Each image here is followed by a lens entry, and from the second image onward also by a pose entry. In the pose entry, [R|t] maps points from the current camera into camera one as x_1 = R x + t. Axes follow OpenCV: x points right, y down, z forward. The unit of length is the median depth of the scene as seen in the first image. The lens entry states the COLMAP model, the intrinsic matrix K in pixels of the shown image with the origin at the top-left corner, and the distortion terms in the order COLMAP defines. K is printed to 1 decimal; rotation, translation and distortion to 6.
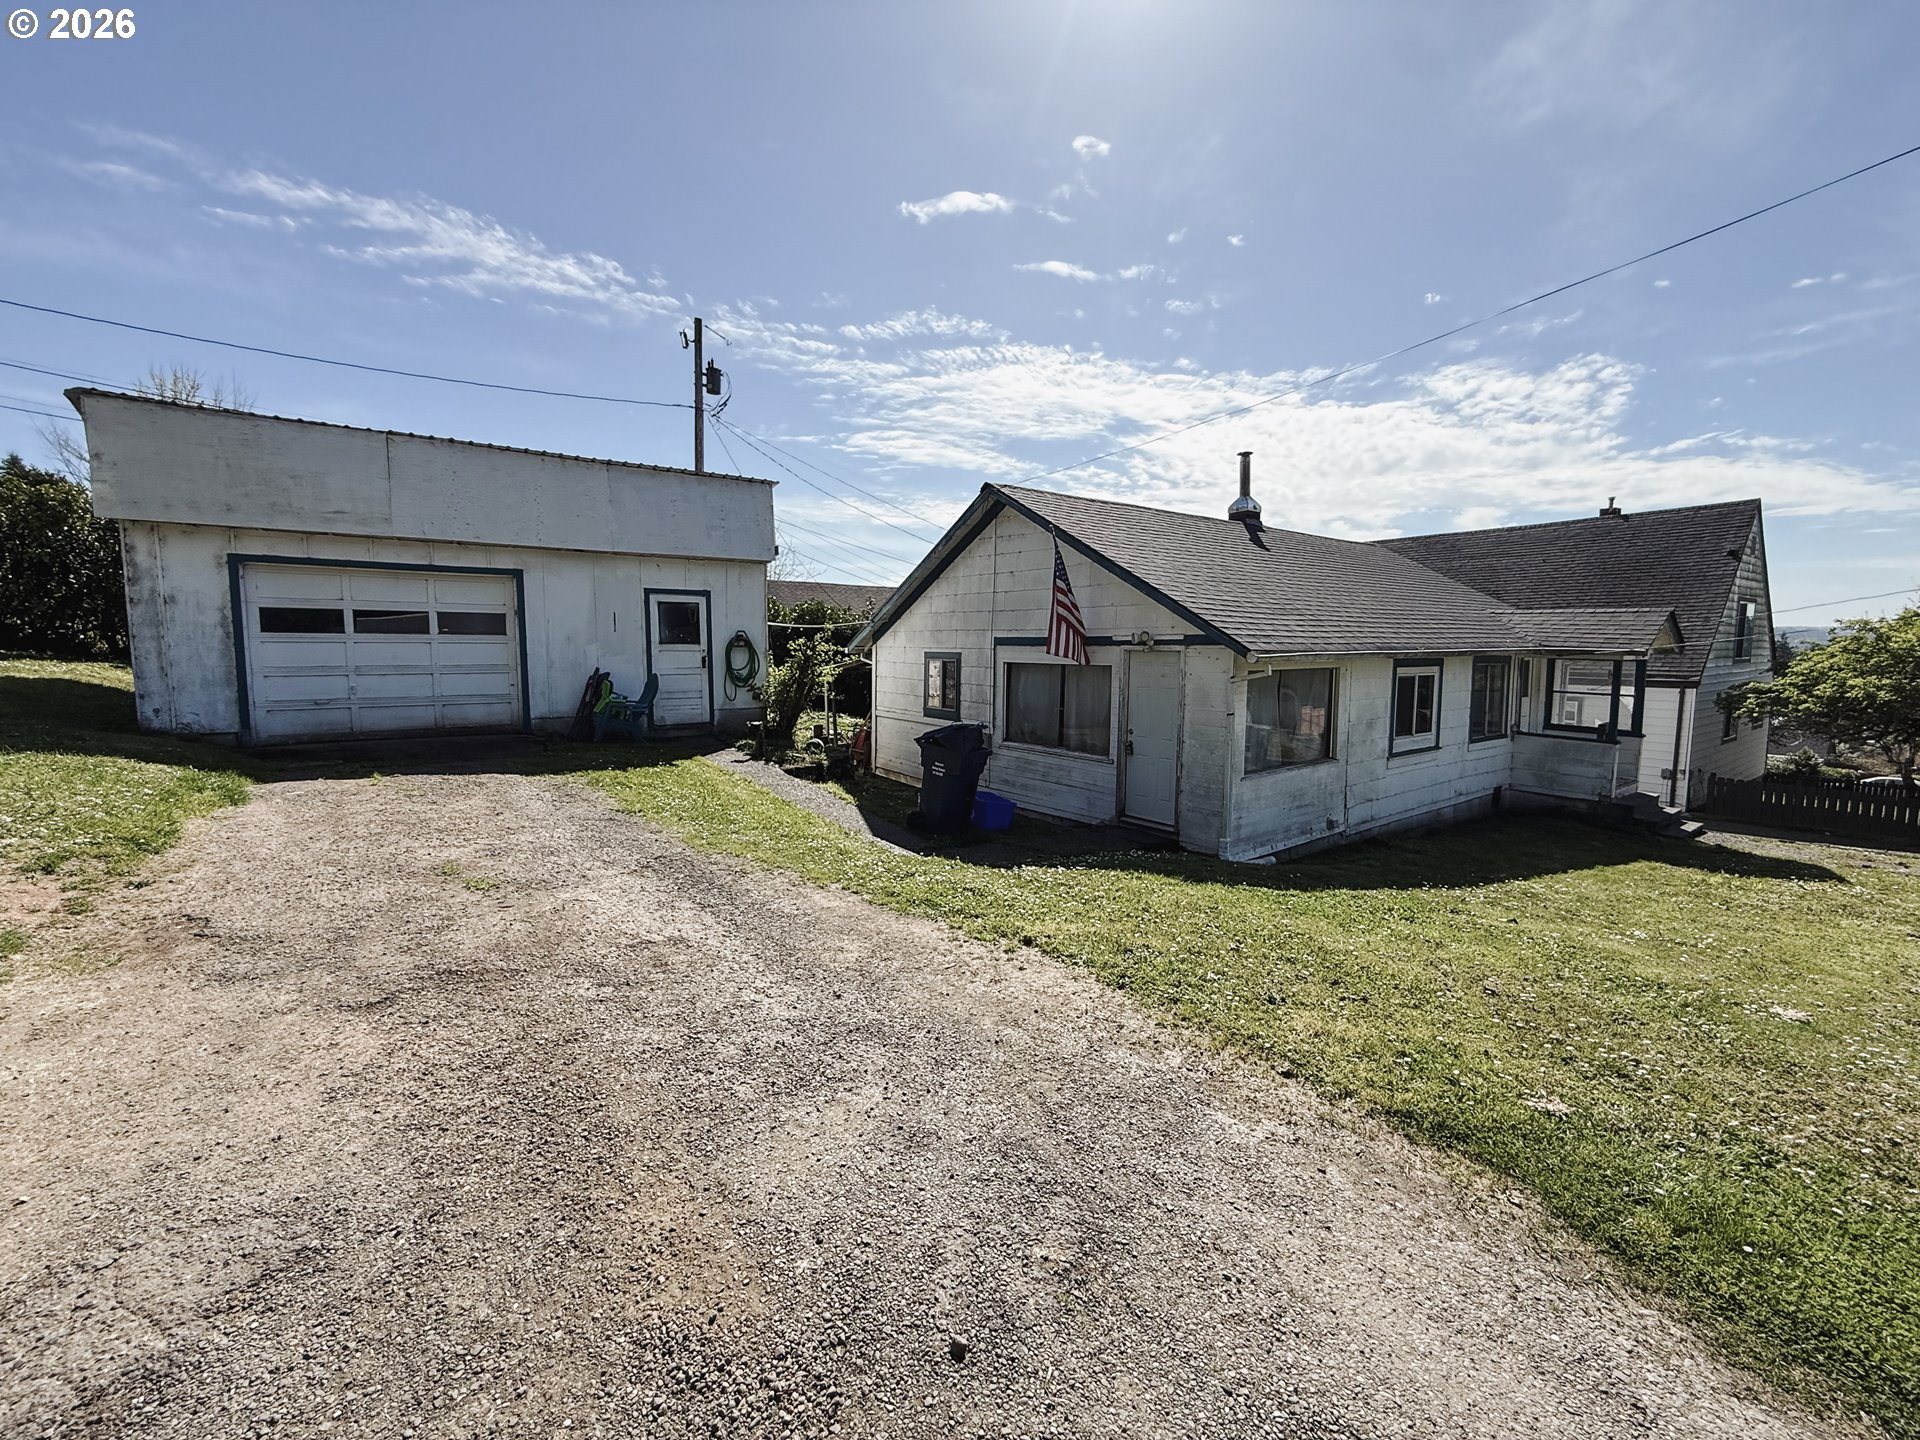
lens RADIAL K [[768.4, 0, 954.0], [0, 768.4, 713.1], [0, 0, 1]] dist [-0.001531, 0.000339]
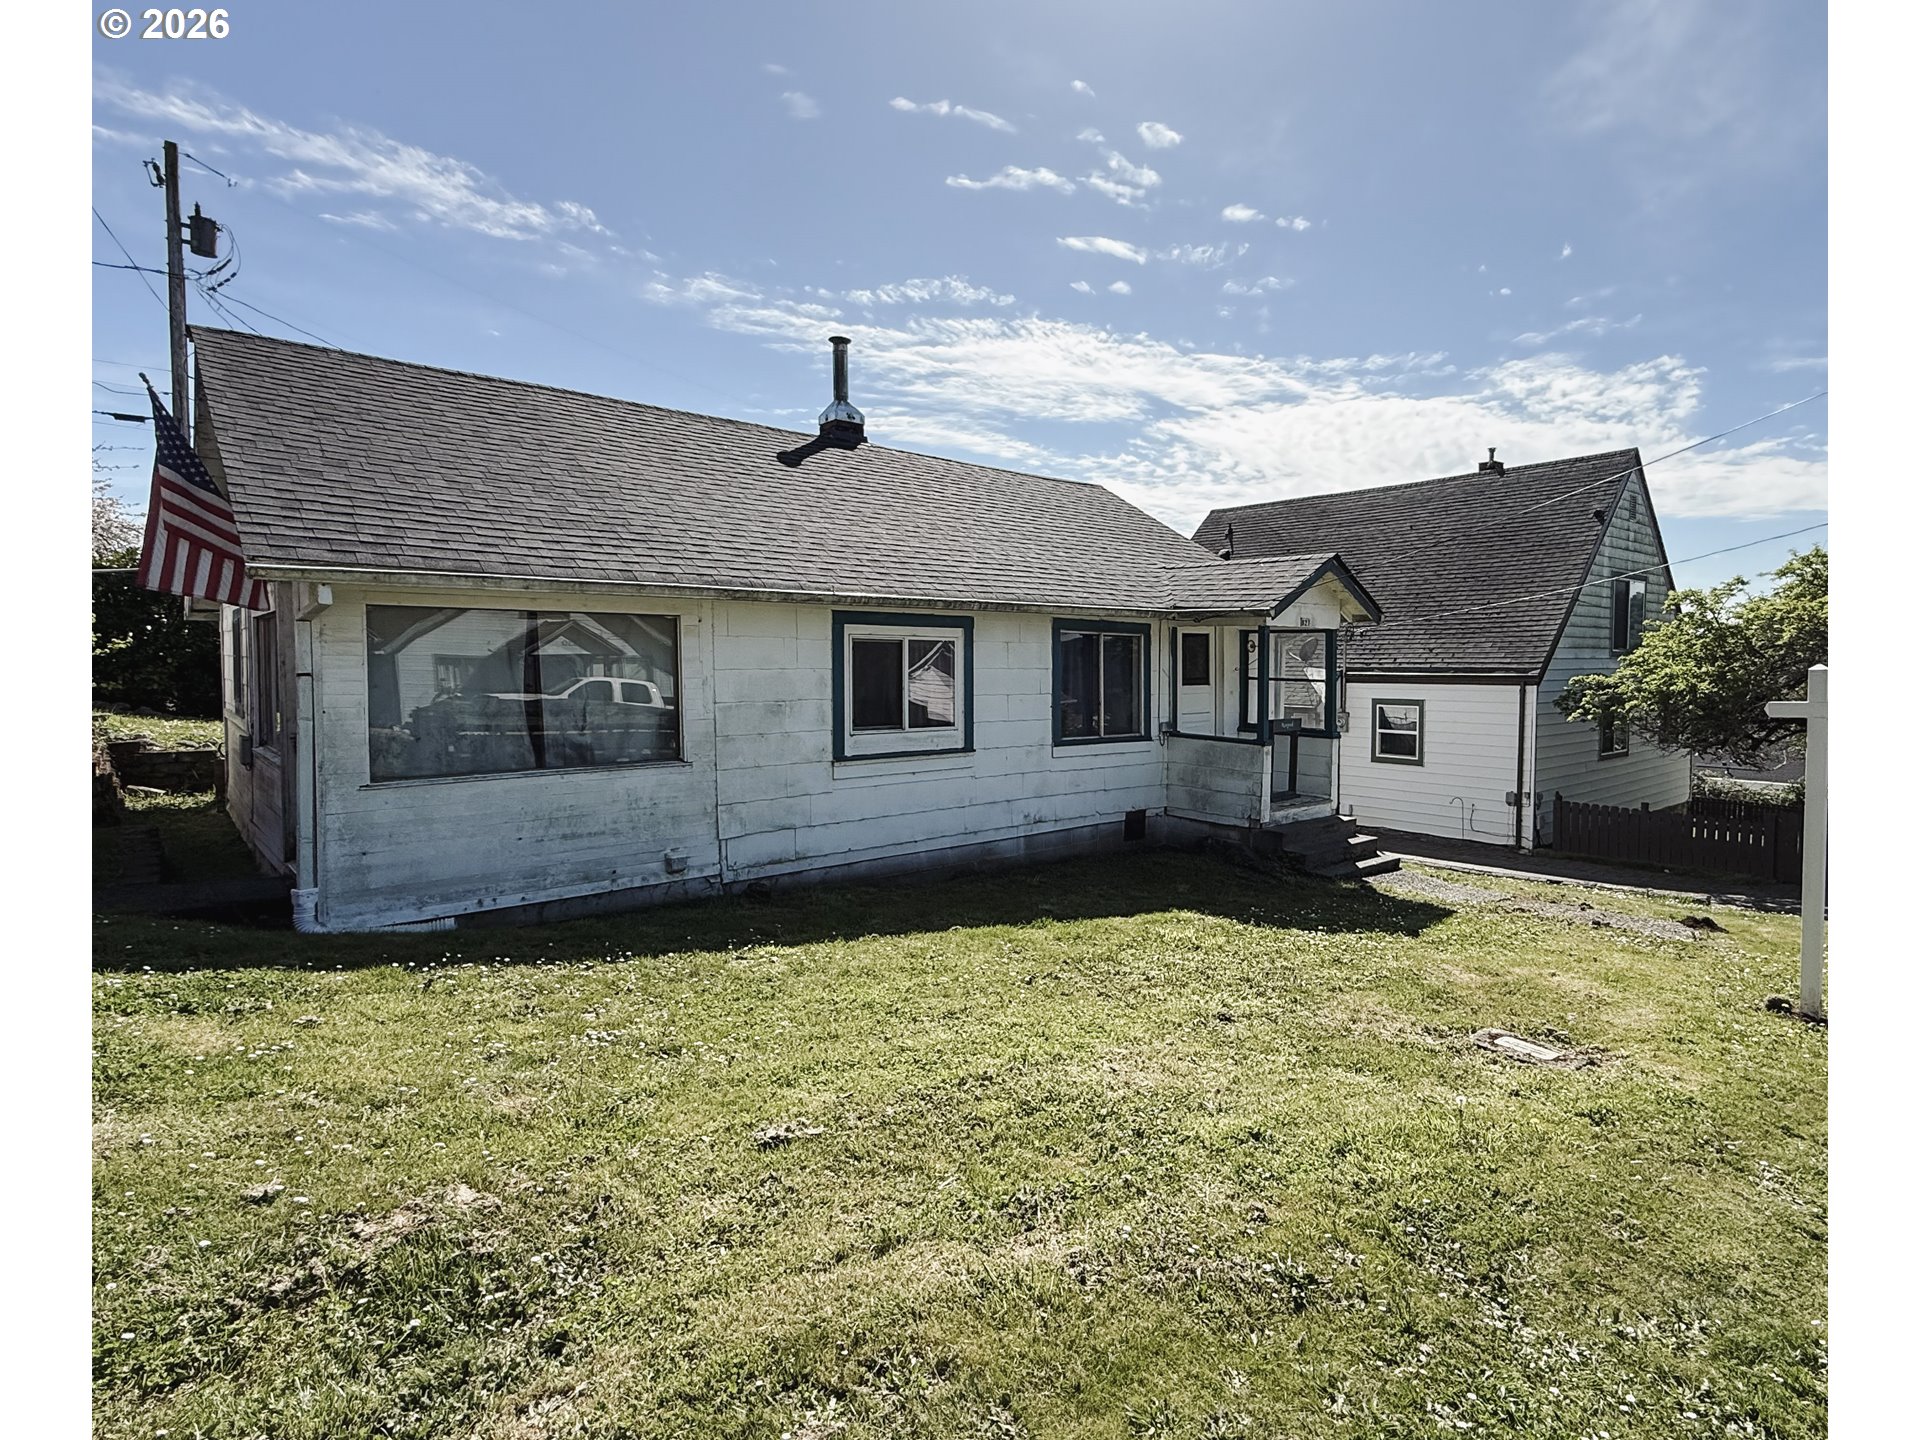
lens RADIAL K [[983.5, 0, 1046.6], [0, 983.5, 721.1], [0, 0, 1]] dist [0.002121, 0.000172]
pose [[0.993989, -0.004978, 0.109366, 0.584286], [0.008273, 0.999525, -0.029691, 0.044037], [-0.109166, 0.030418, 0.993558, 0.131675]]
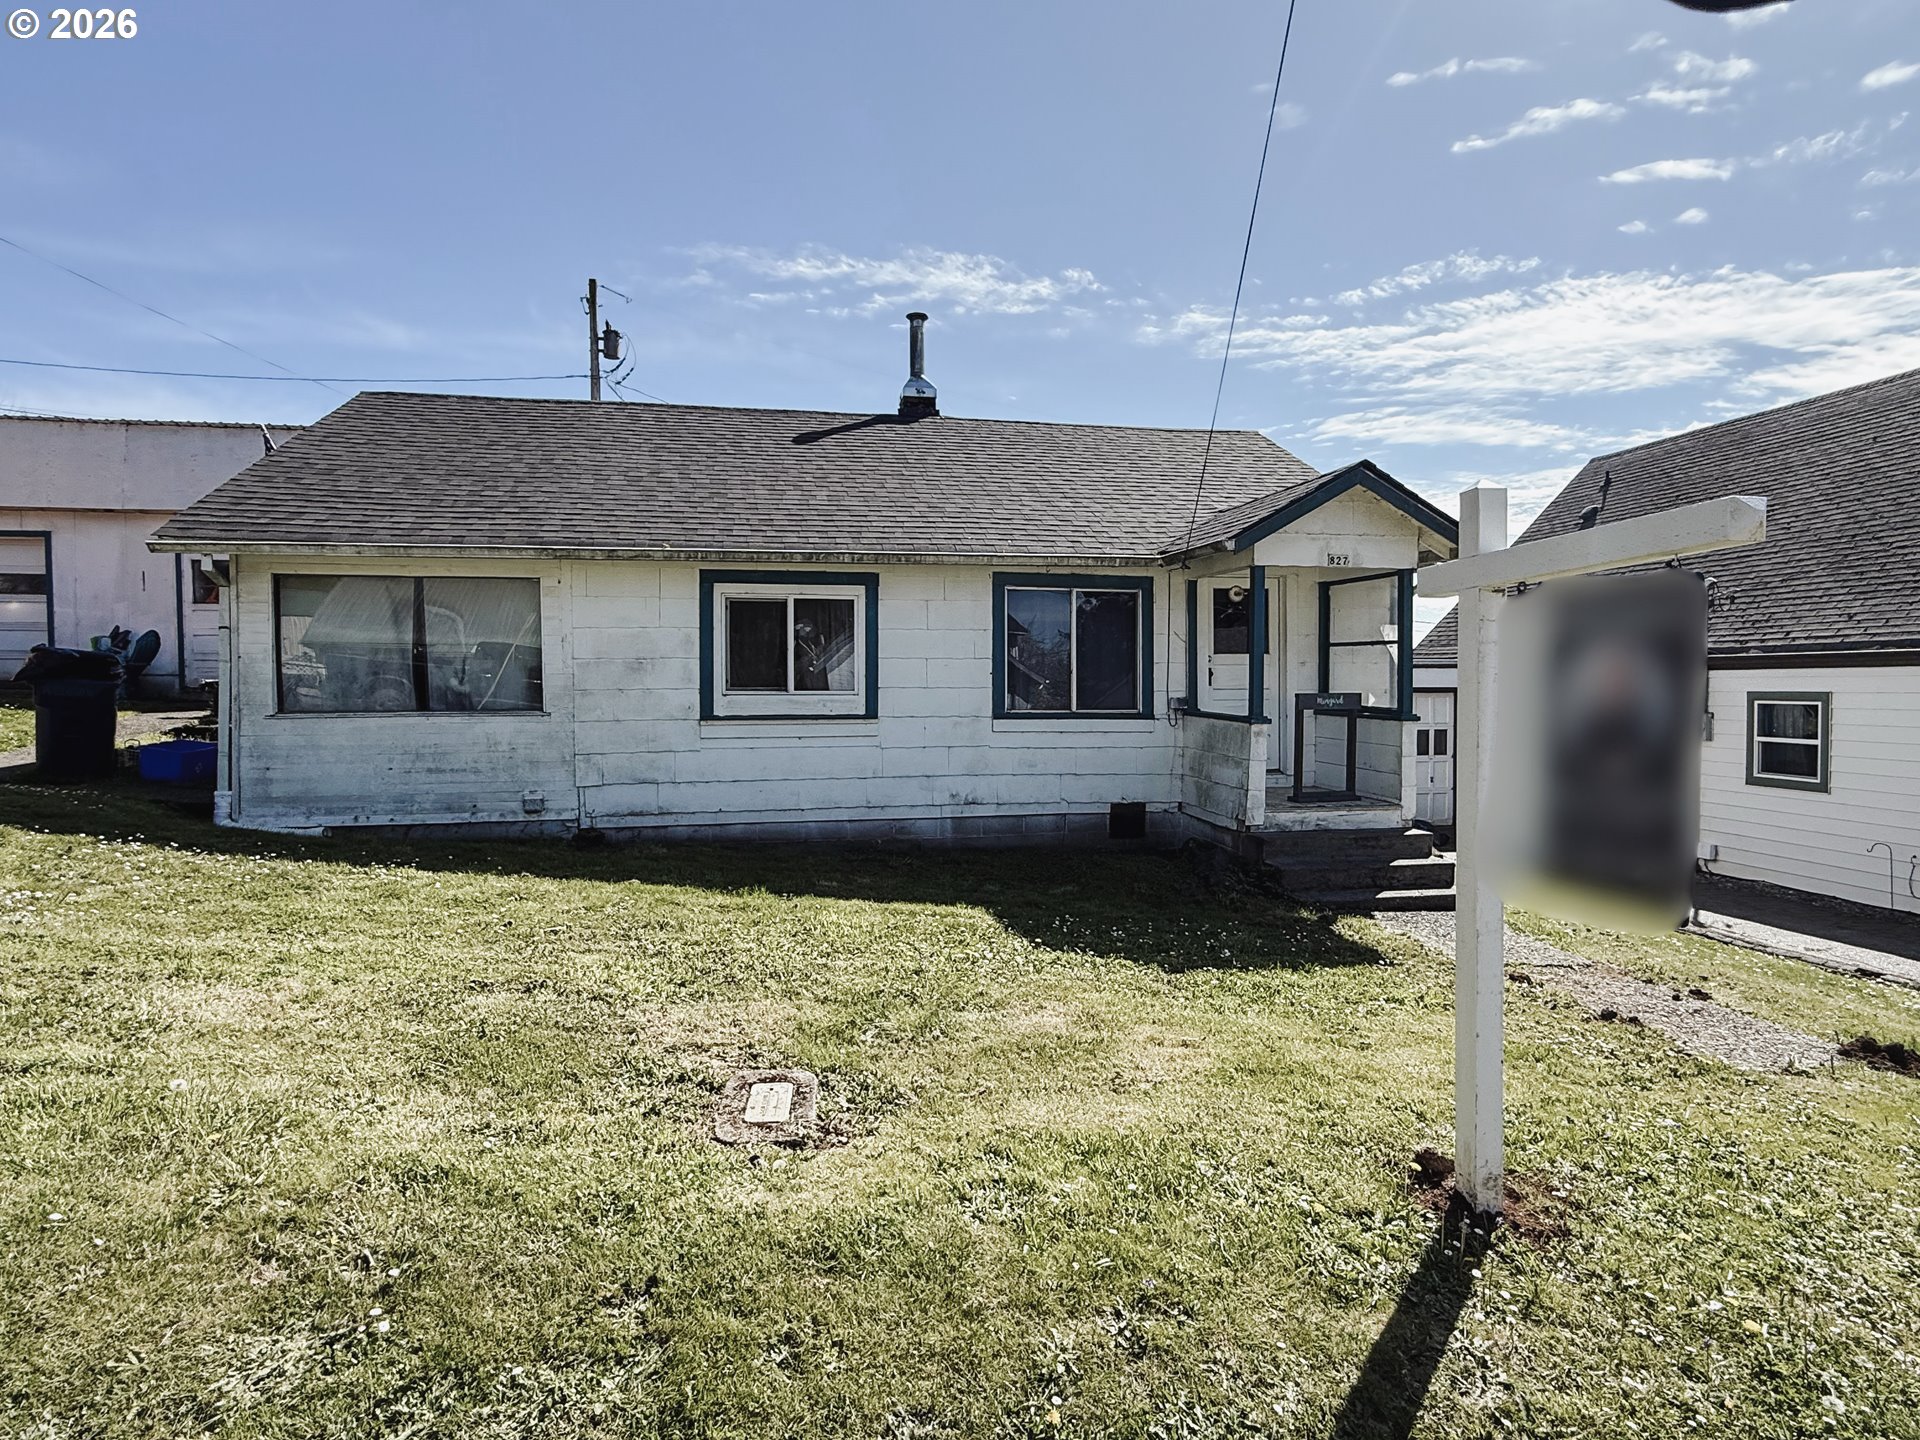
lens RADIAL K [[991.5, 0, 966.8], [0, 991.5, 726.2], [0, 0, 1]] dist [0.003446, -0.000580]
pose [[0.899749, 0.012683, -0.436223, 1.017418], [-0.034129, 0.998561, -0.041361, 0.080242], [0.435070, 0.052103, 0.898888, 0.300829]]
